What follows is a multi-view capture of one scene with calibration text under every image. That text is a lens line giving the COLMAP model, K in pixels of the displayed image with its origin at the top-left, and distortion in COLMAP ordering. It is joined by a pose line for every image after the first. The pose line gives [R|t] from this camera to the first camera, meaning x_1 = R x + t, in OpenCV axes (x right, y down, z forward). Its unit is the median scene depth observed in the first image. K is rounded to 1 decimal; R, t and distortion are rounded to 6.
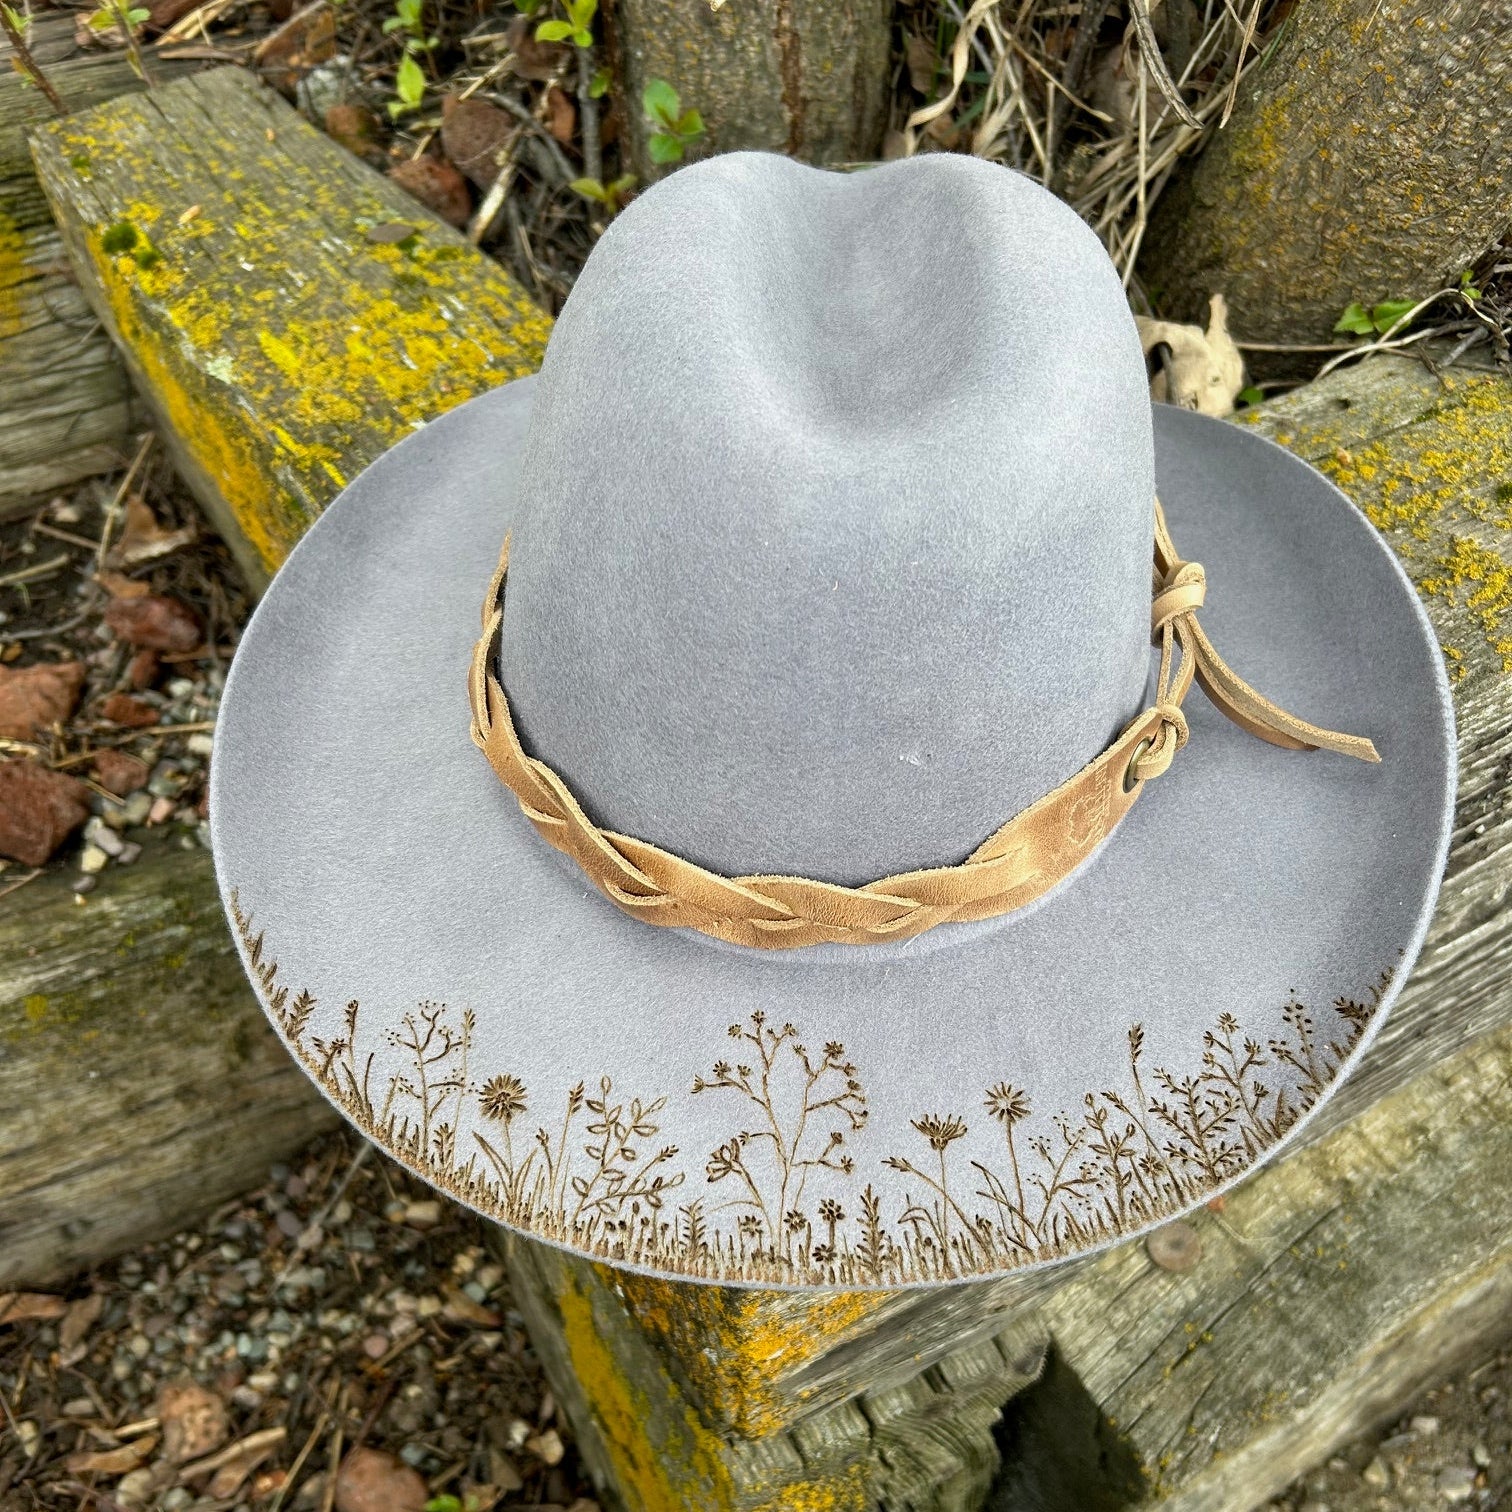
lens RADIAL K [[1529.4, 0, 759.0], [0, 1529.4, 840.2], [0, 0, 1]] dist [0.011181, -0.008709]
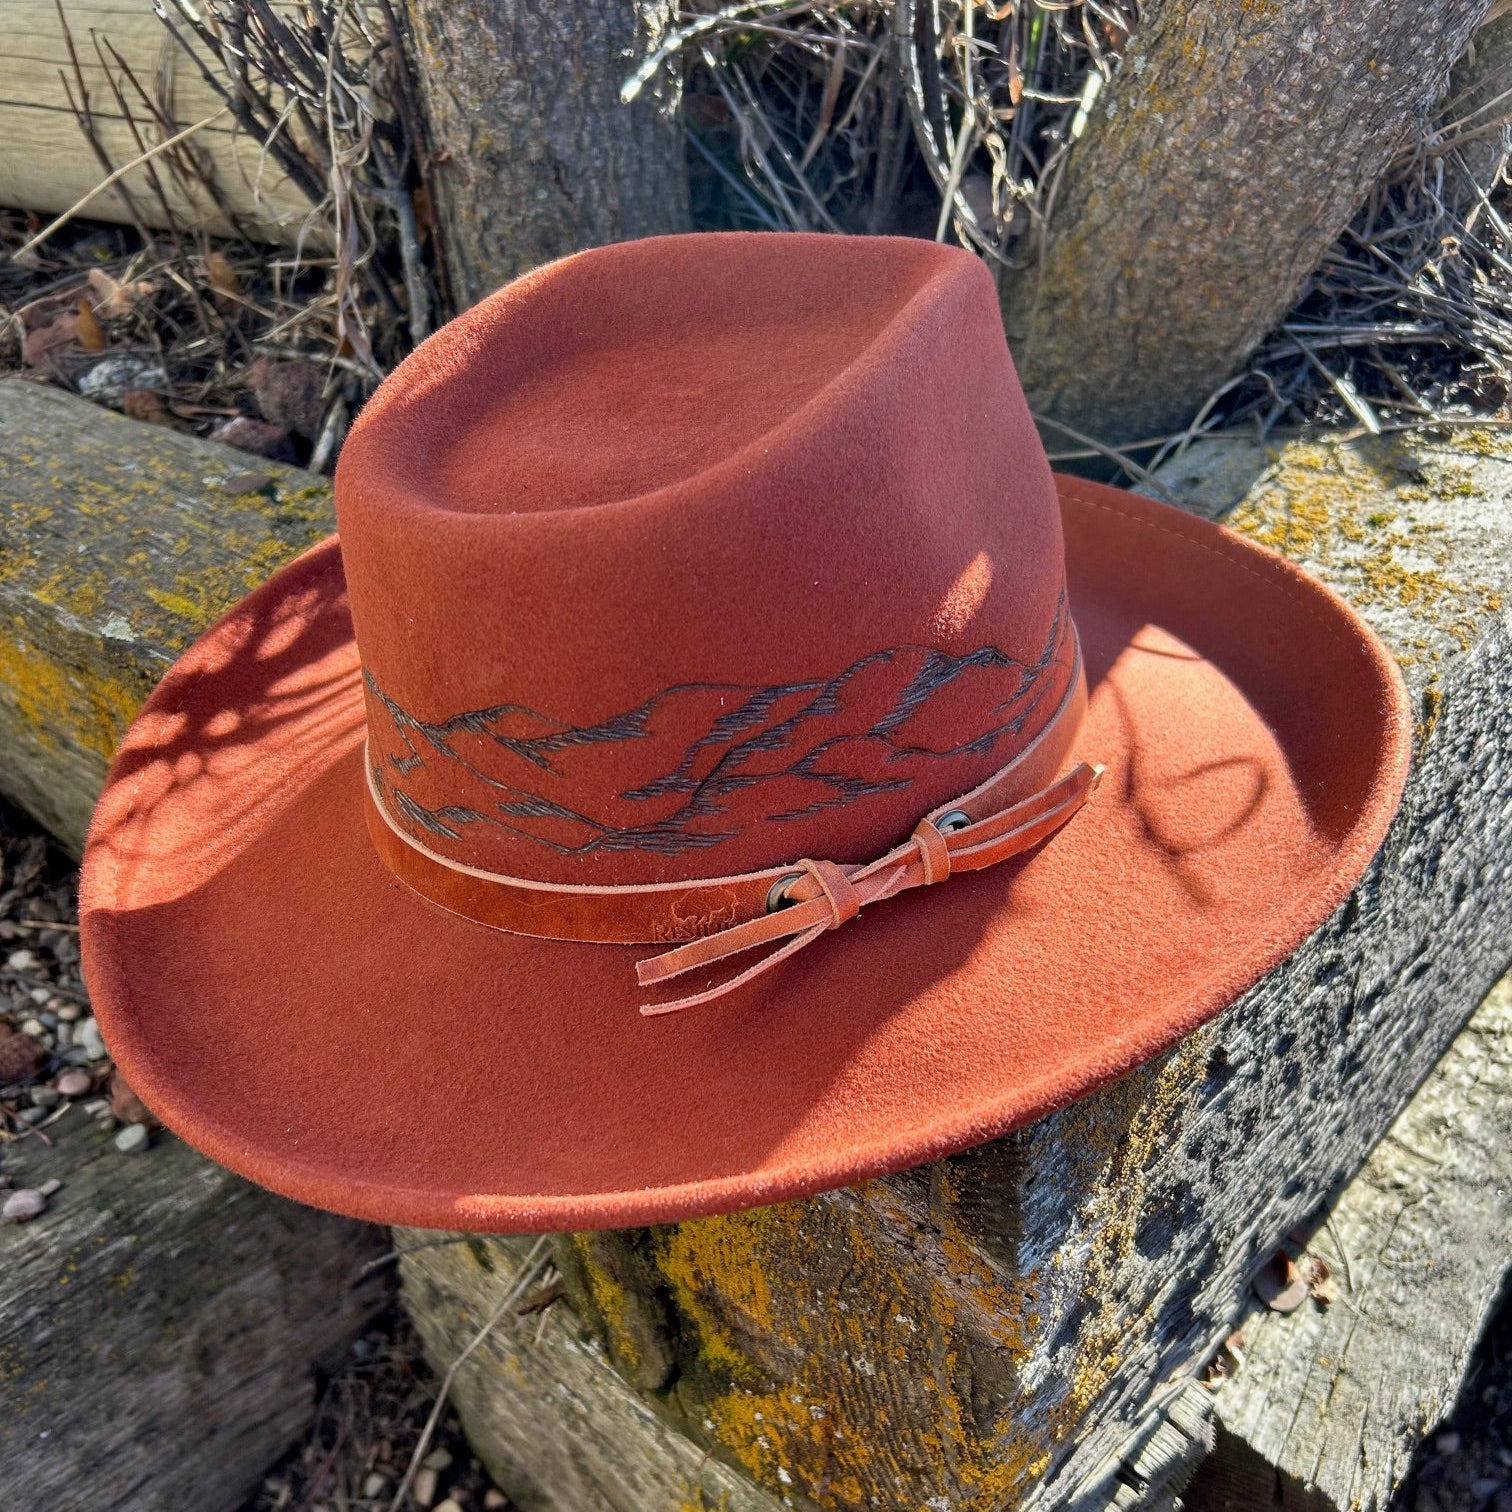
lens RADIAL K [[1497.5, 0, 684.7], [0, 1497.5, 824.8], [0, 0, 1]] dist [0.058329, -0.087562]
pose [[0.961371, -0.190190, 0.198983, -0.198703], [0.223286, 0.961583, -0.159693, 0.040153], [-0.160966, 0.197954, 0.966904, 0.046988]]
